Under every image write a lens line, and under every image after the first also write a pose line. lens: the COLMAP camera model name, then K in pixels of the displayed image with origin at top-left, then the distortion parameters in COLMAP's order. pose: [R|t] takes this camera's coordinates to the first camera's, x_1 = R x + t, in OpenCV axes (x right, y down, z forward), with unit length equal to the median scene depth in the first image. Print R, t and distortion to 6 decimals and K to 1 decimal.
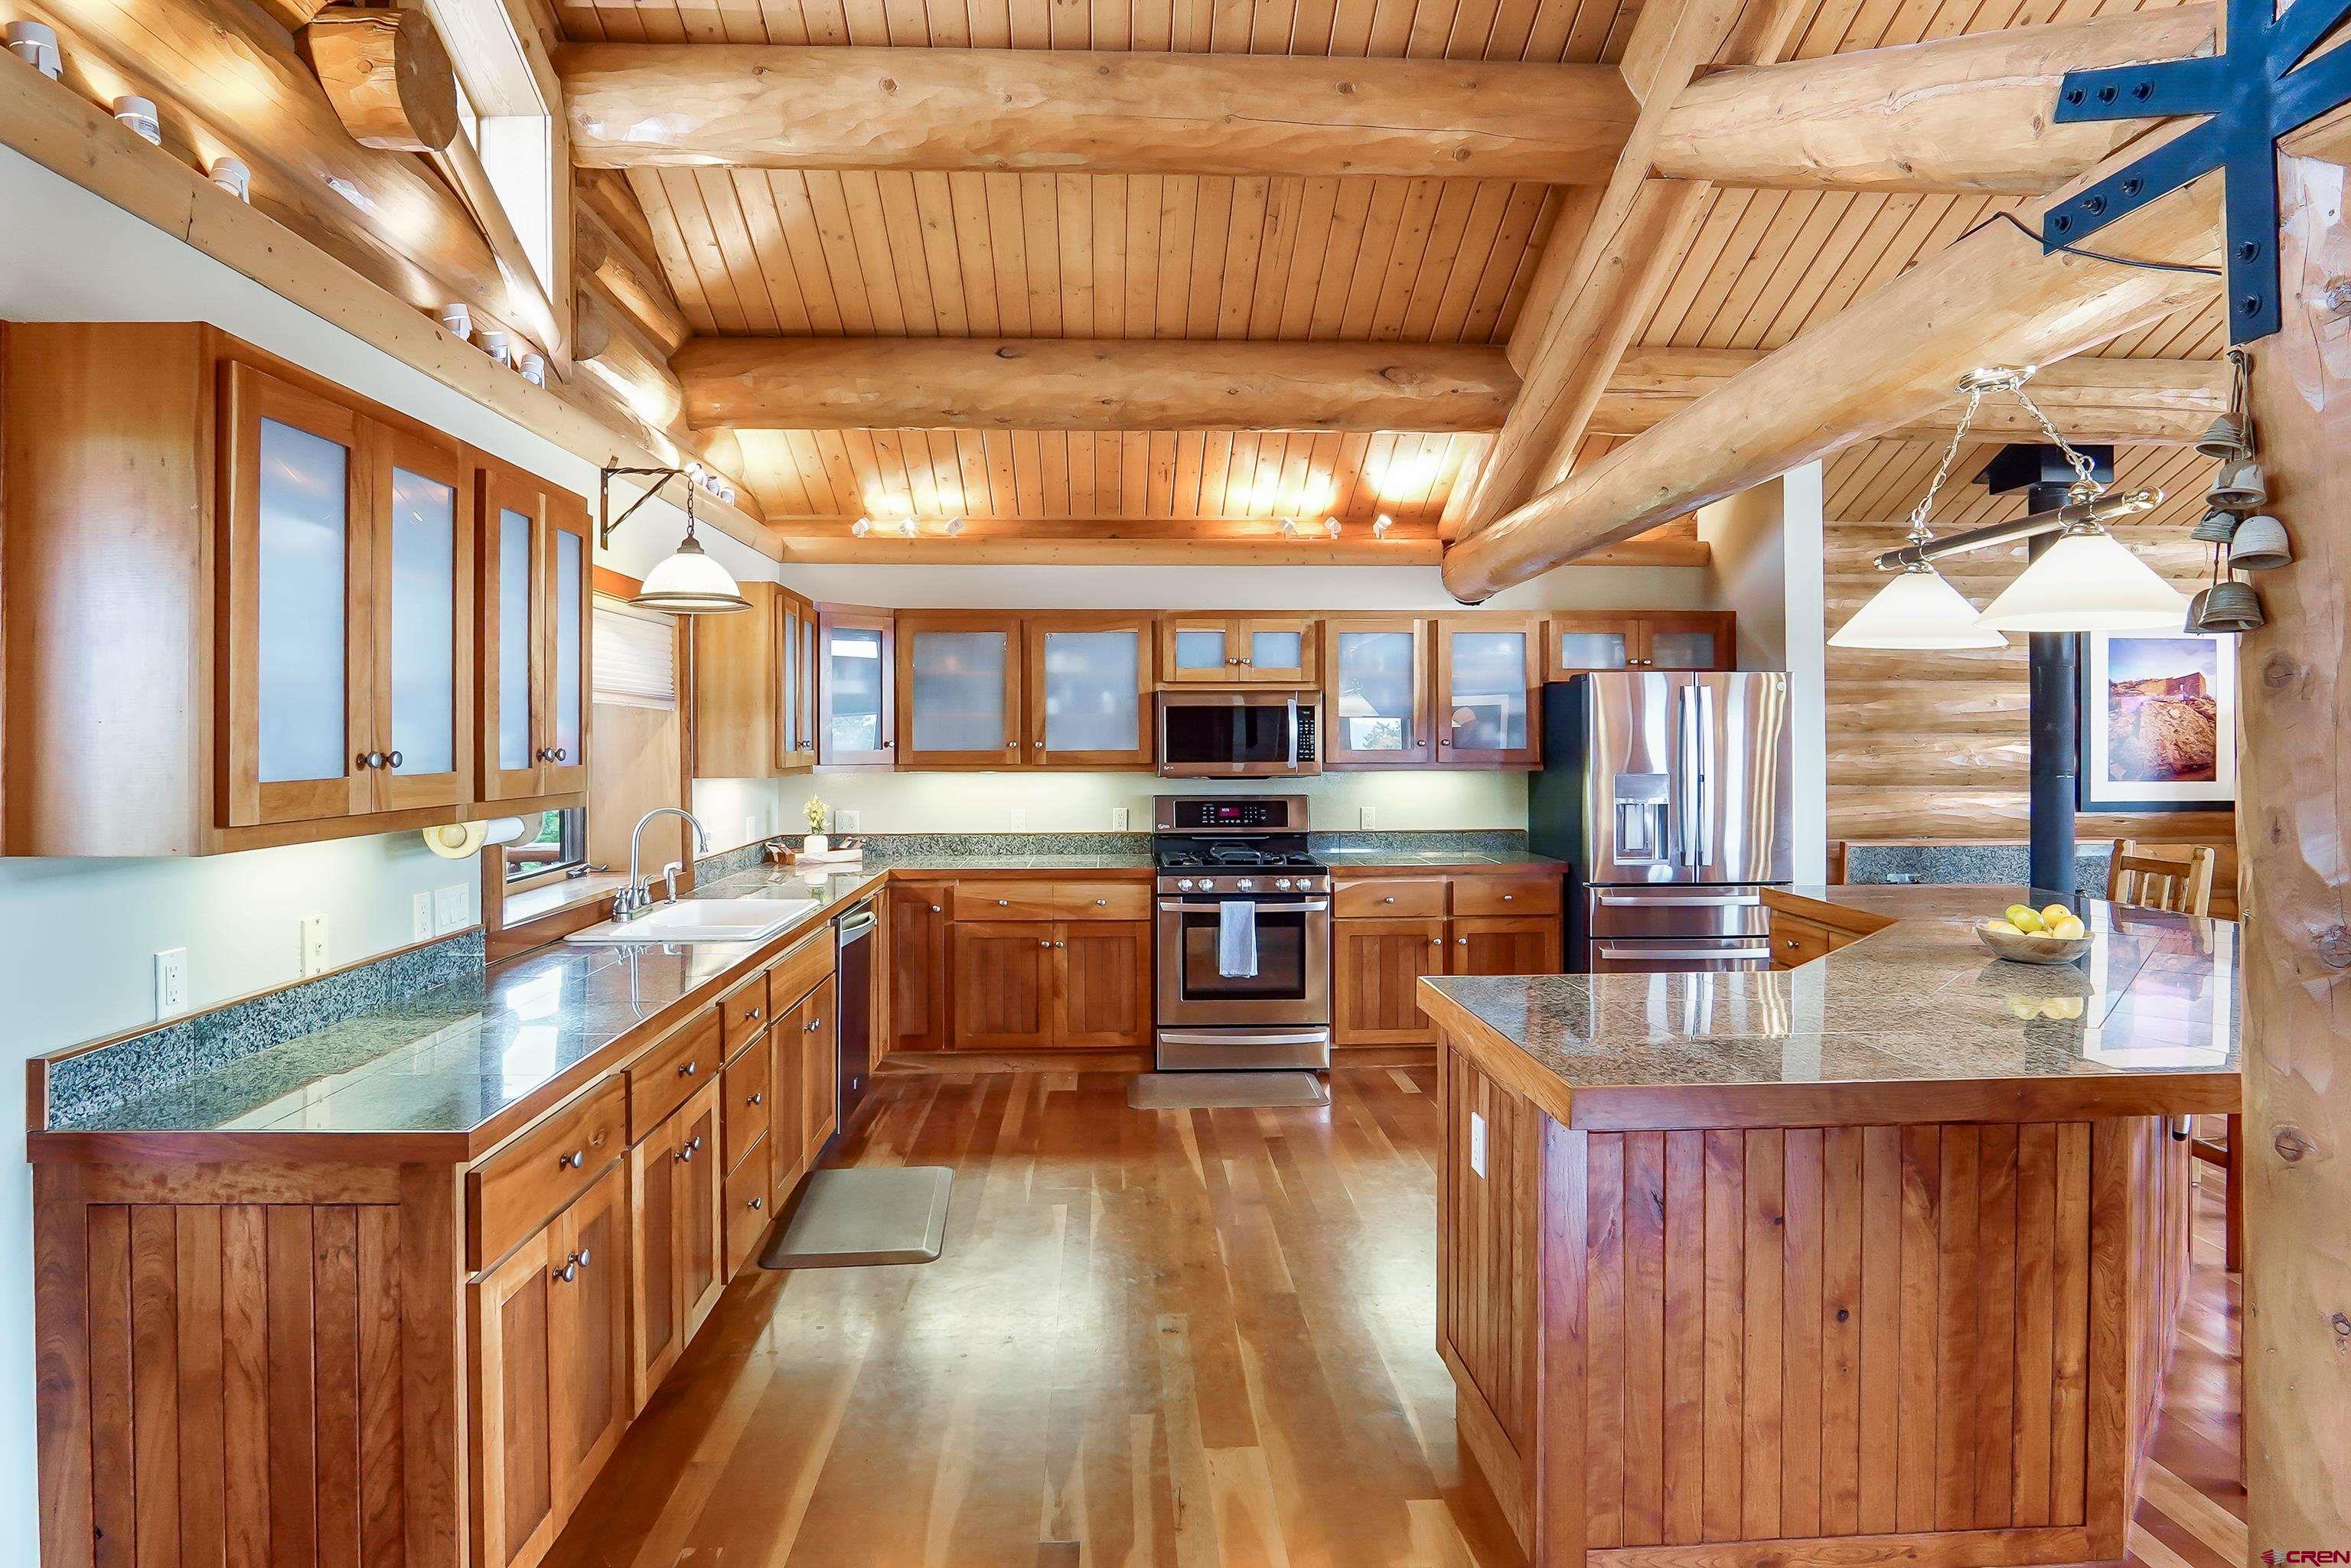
lens RADIAL K [[1257.2, 0, 1170.7], [0, 1257.2, 742.2], [0, 0, 1]] dist [-0.000734, 0.000058]
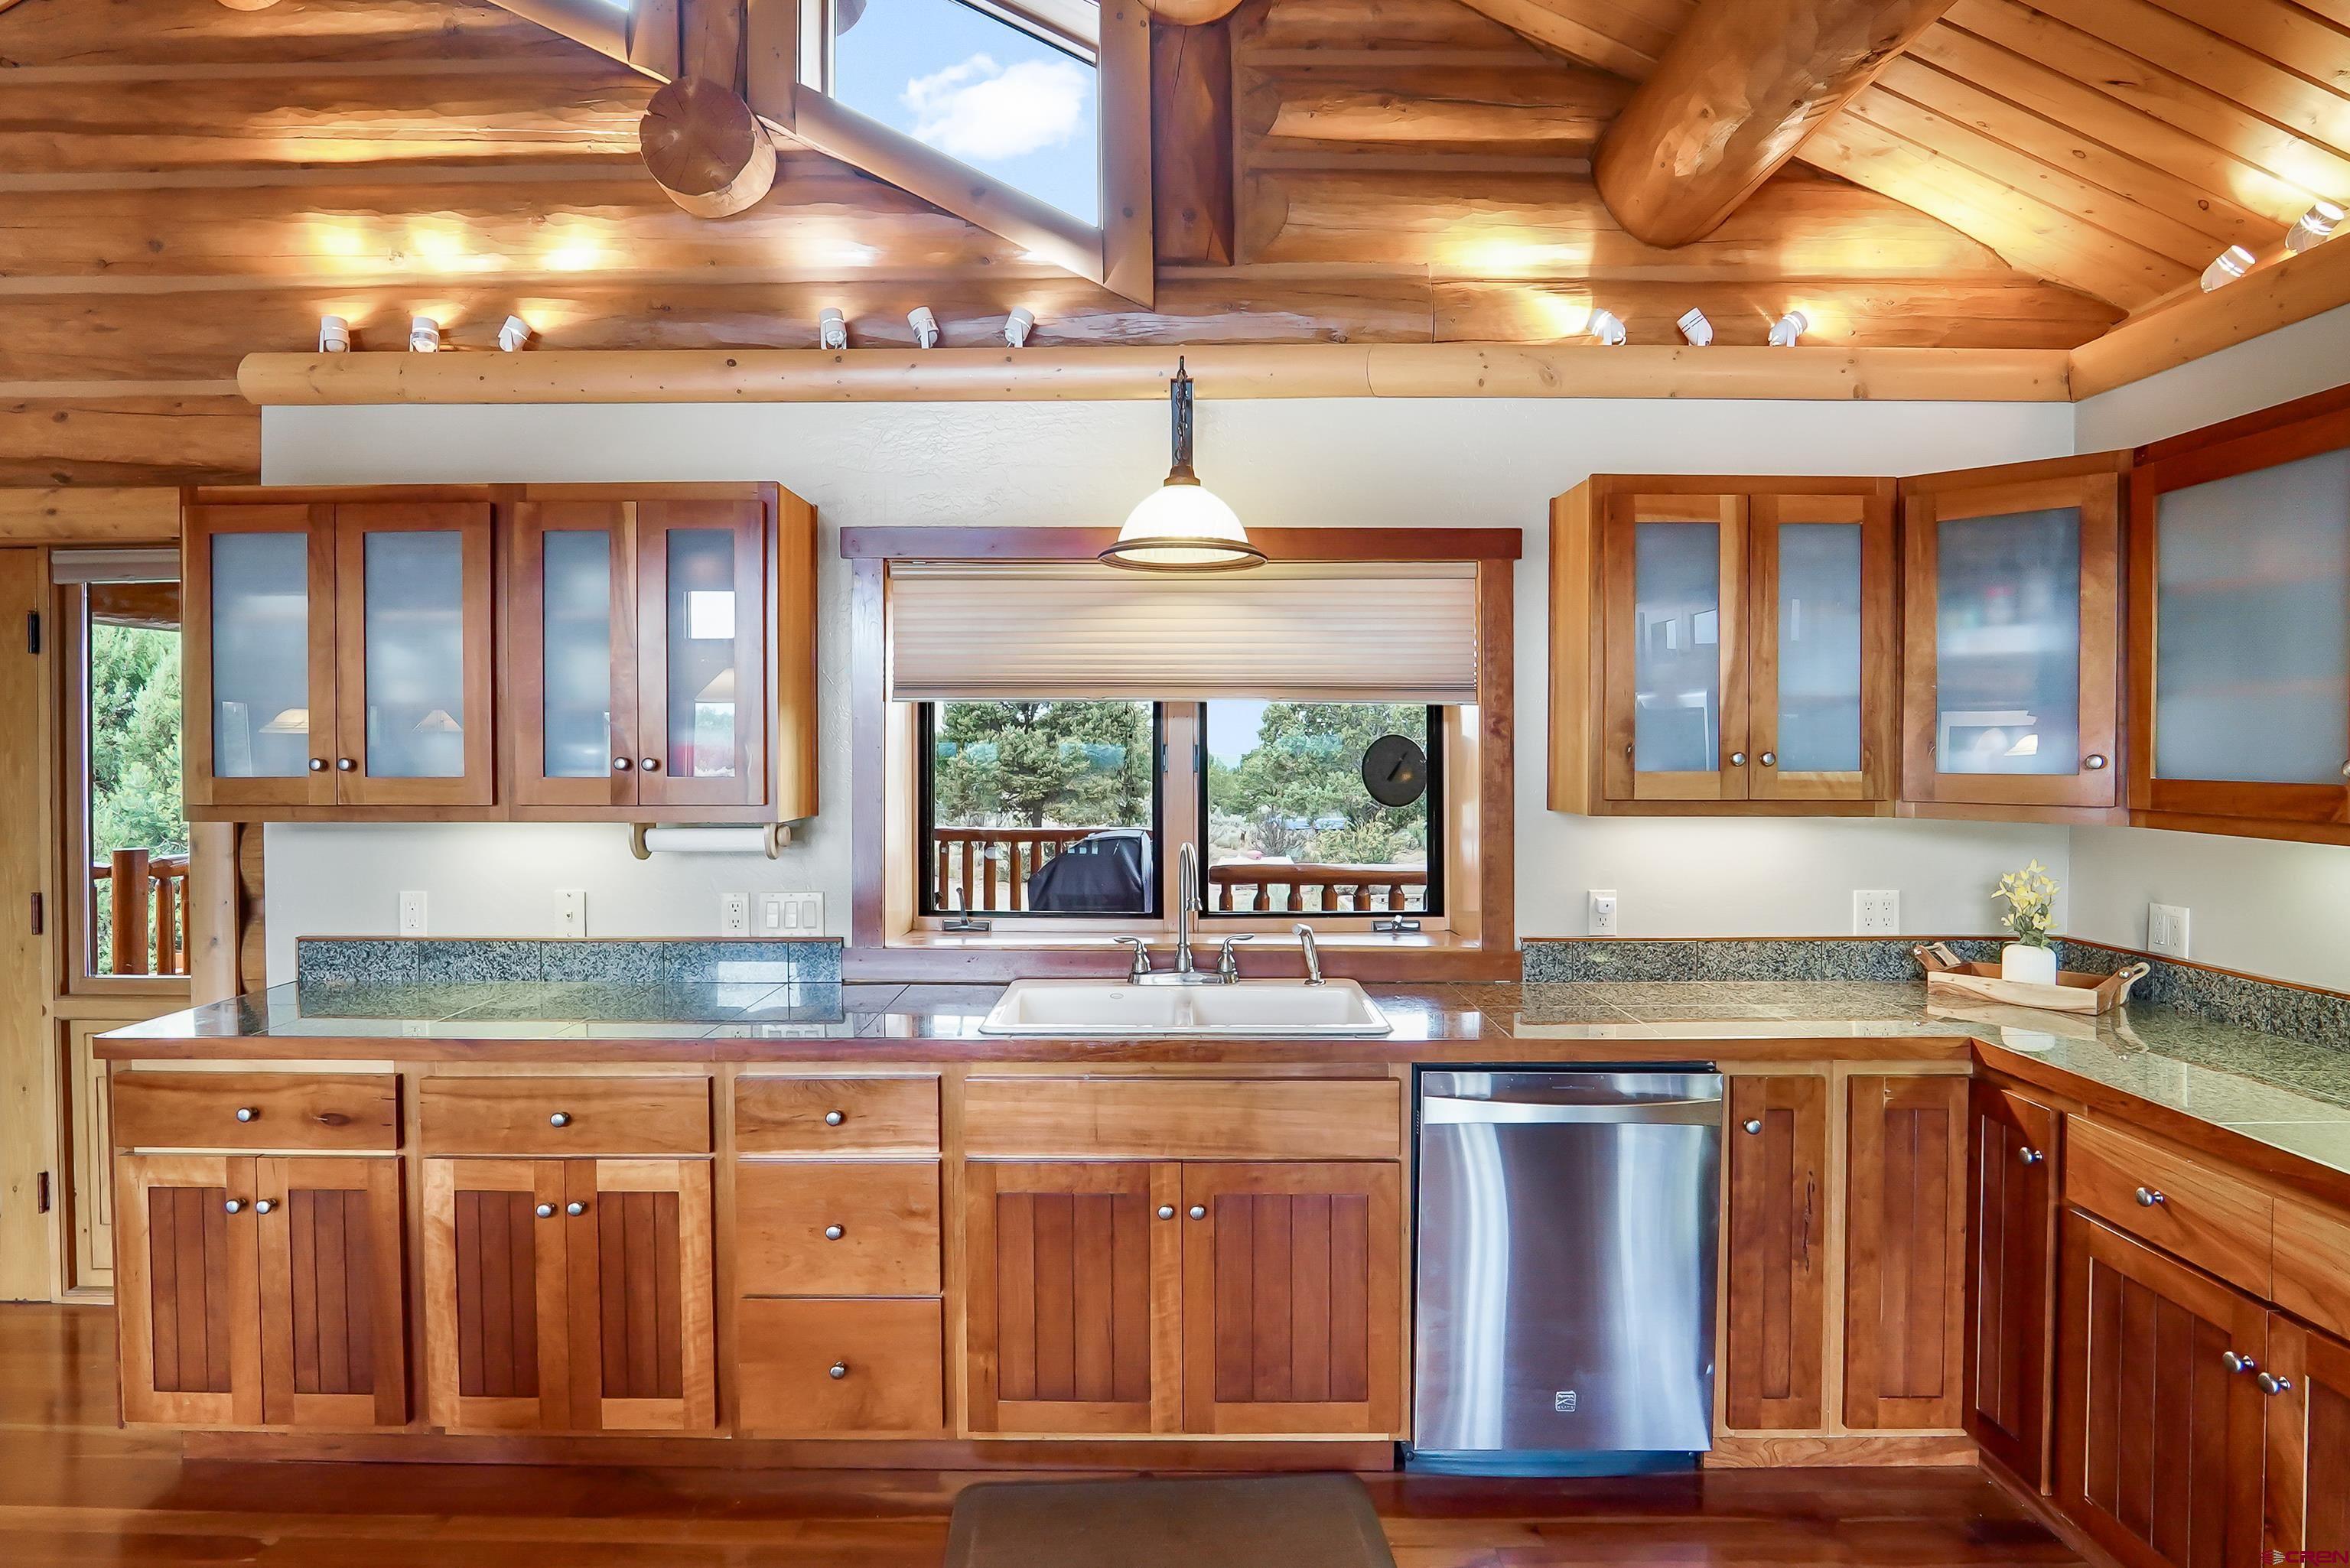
lens RADIAL K [[1381.7, 0, 1175.0], [0, 1381.7, 784.0], [0, 0, 1]] dist [-0.002423, -0.000489]
pose [[-0.058835, 0.026656, -0.997912, 0.687219], [-0.004562, 0.999626, 0.026971, -0.007689], [0.998257, 0.006139, -0.058691, 1.781379]]
